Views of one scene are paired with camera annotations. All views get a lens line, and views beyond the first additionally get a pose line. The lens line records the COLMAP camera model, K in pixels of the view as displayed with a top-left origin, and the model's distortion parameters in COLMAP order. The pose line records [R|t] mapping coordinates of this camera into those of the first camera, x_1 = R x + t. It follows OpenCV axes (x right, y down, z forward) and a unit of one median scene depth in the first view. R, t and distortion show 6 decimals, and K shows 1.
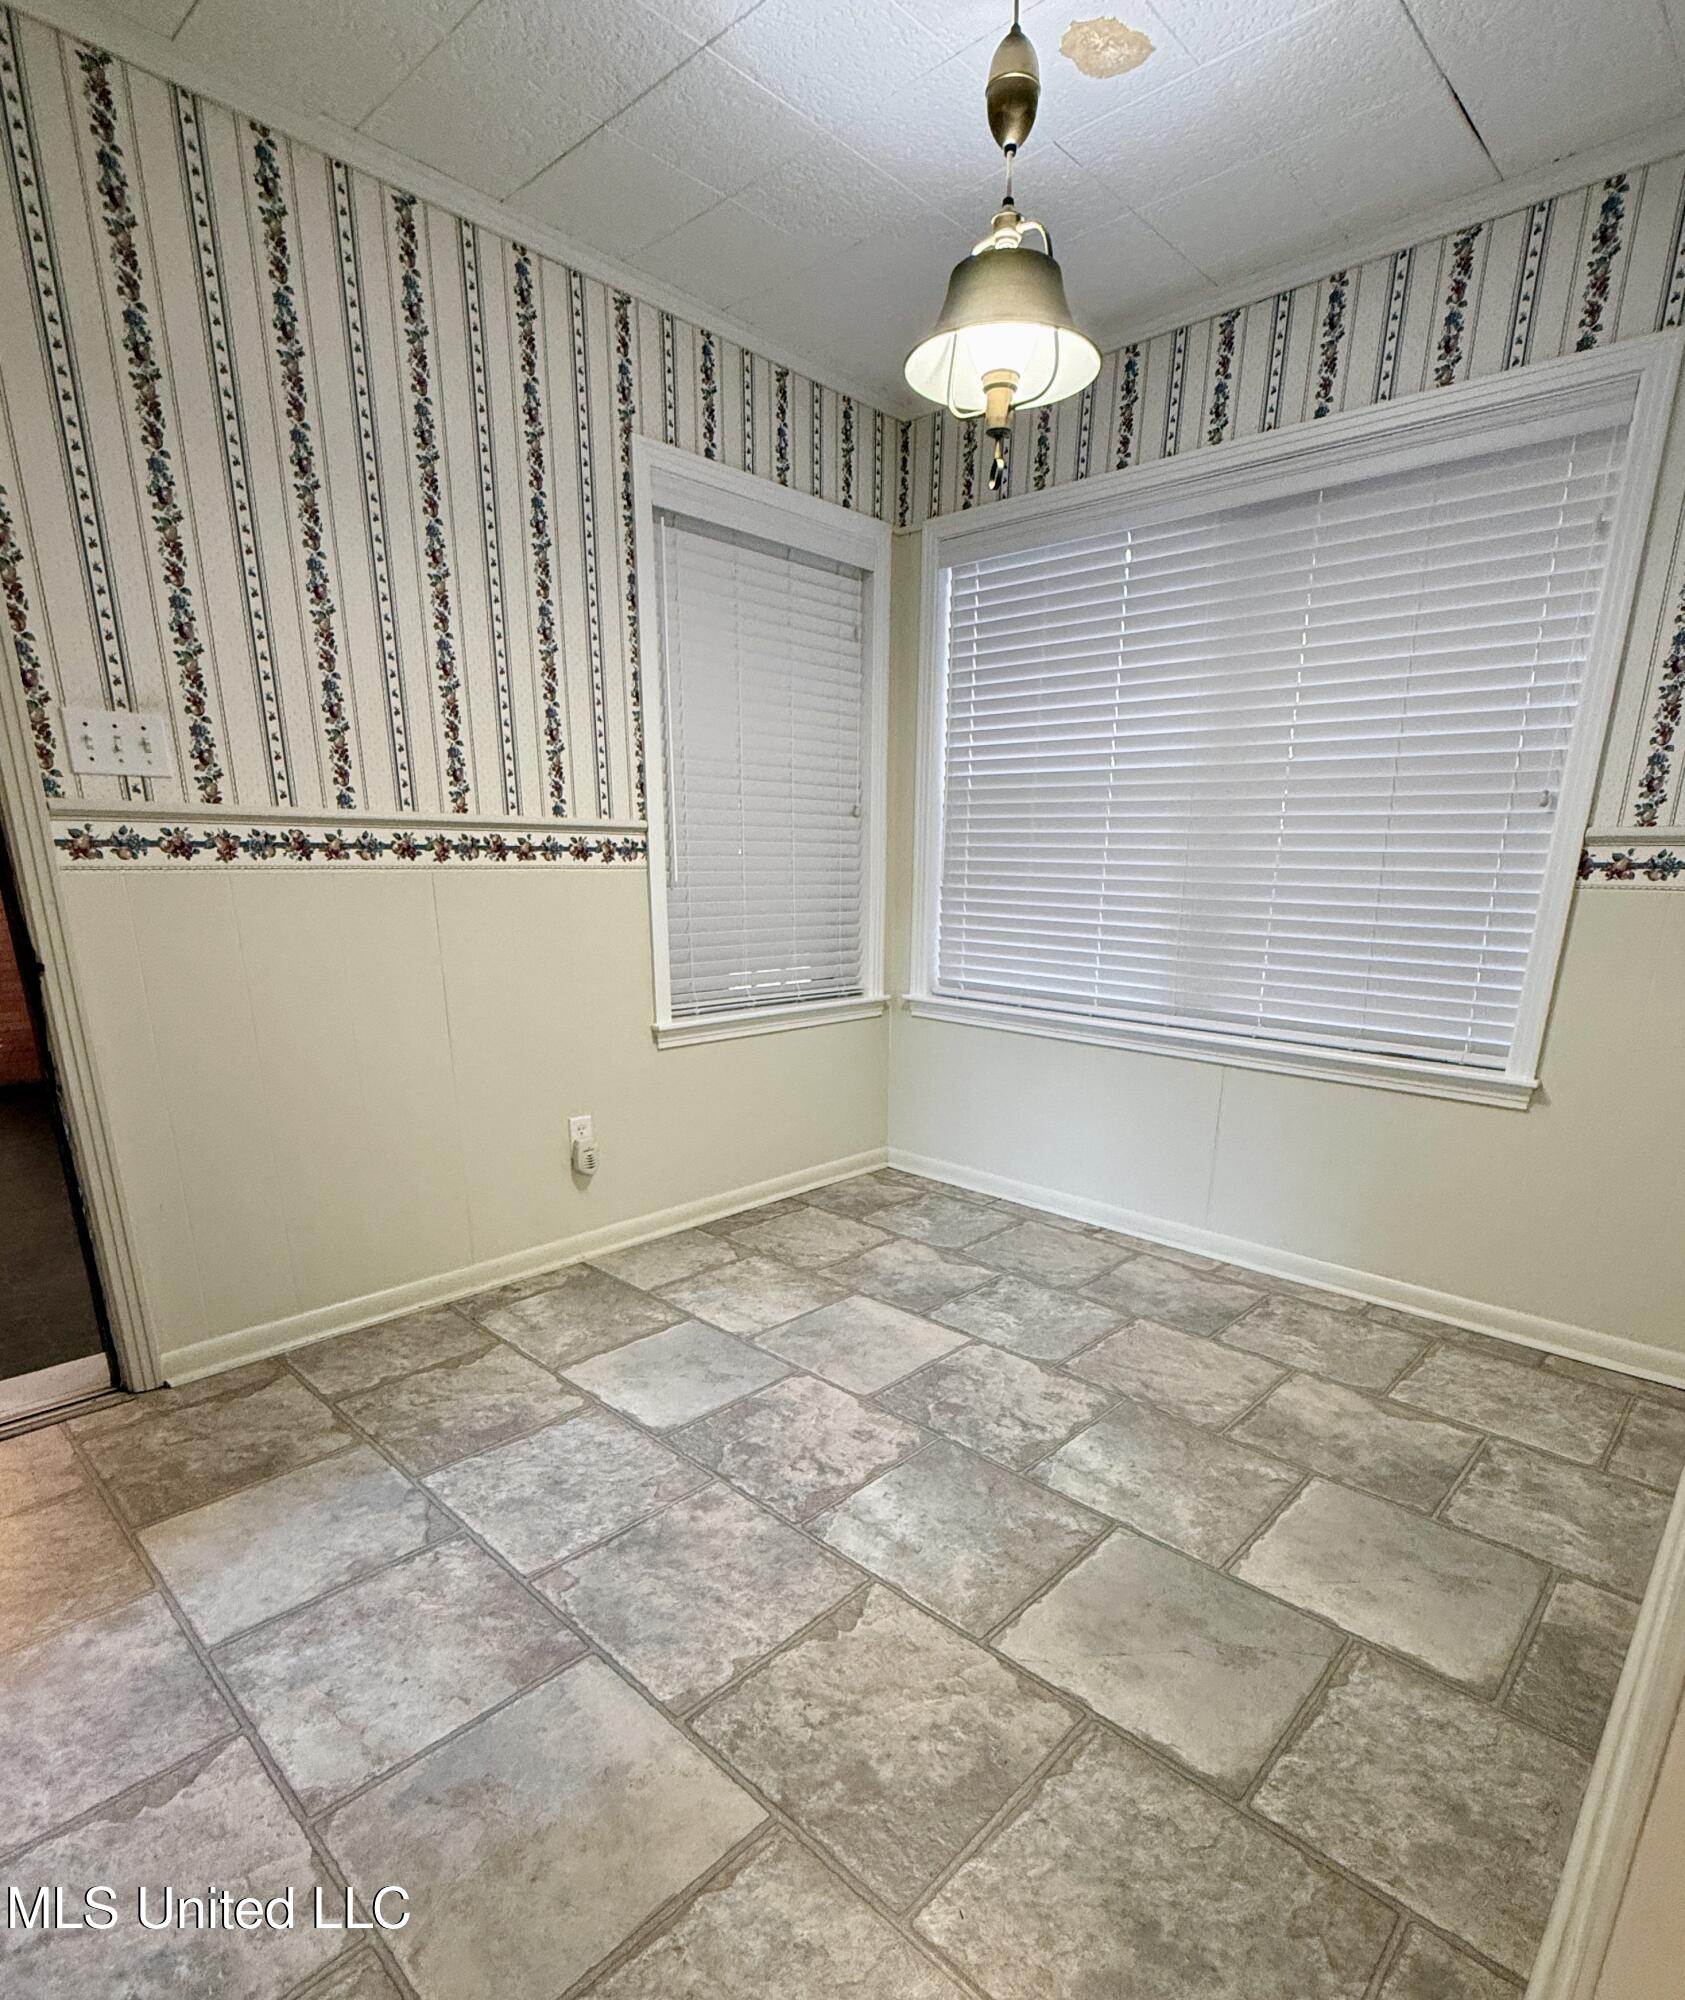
lens RADIAL K [[1081.2, 0, 836.3], [0, 1081.2, 987.6], [0, 0, 1]] dist [-0.000922, 0.000812]
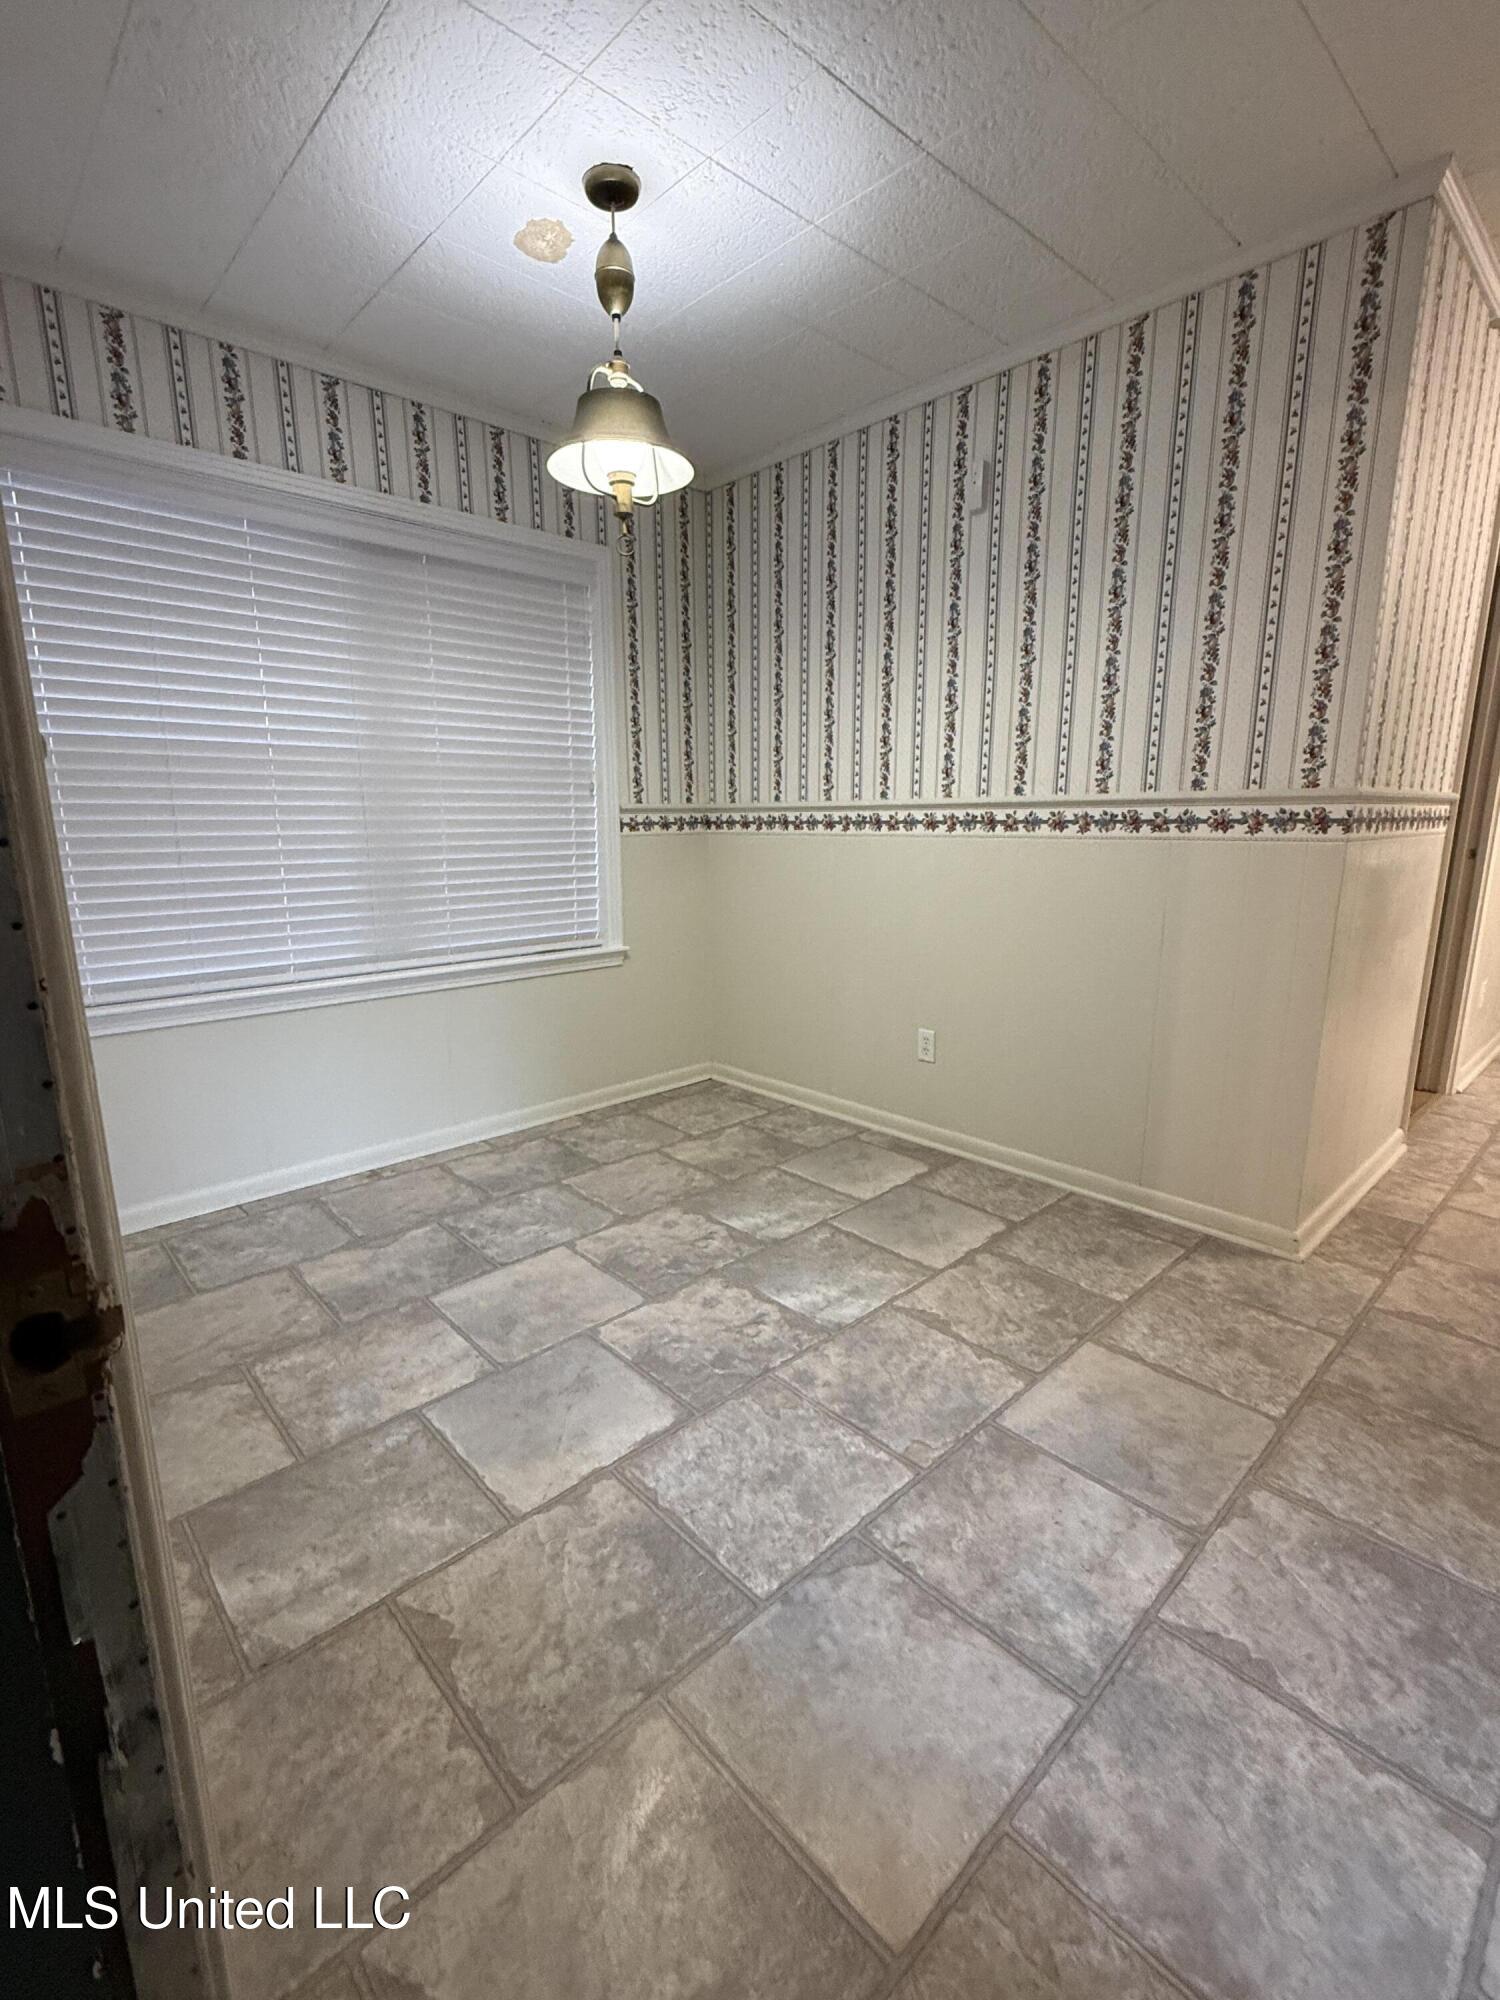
lens RADIAL K [[891.0, 0, 750.0], [0, 891.0, 1000.0], [0, 0, 1]] dist [0.002210, 0.000097]
pose [[0.049839, -0.217604, 0.974764, -1.032354], [0.130792, 0.968994, 0.209628, -0.144803], [-0.990156, 0.117044, 0.076754, 0.980548]]
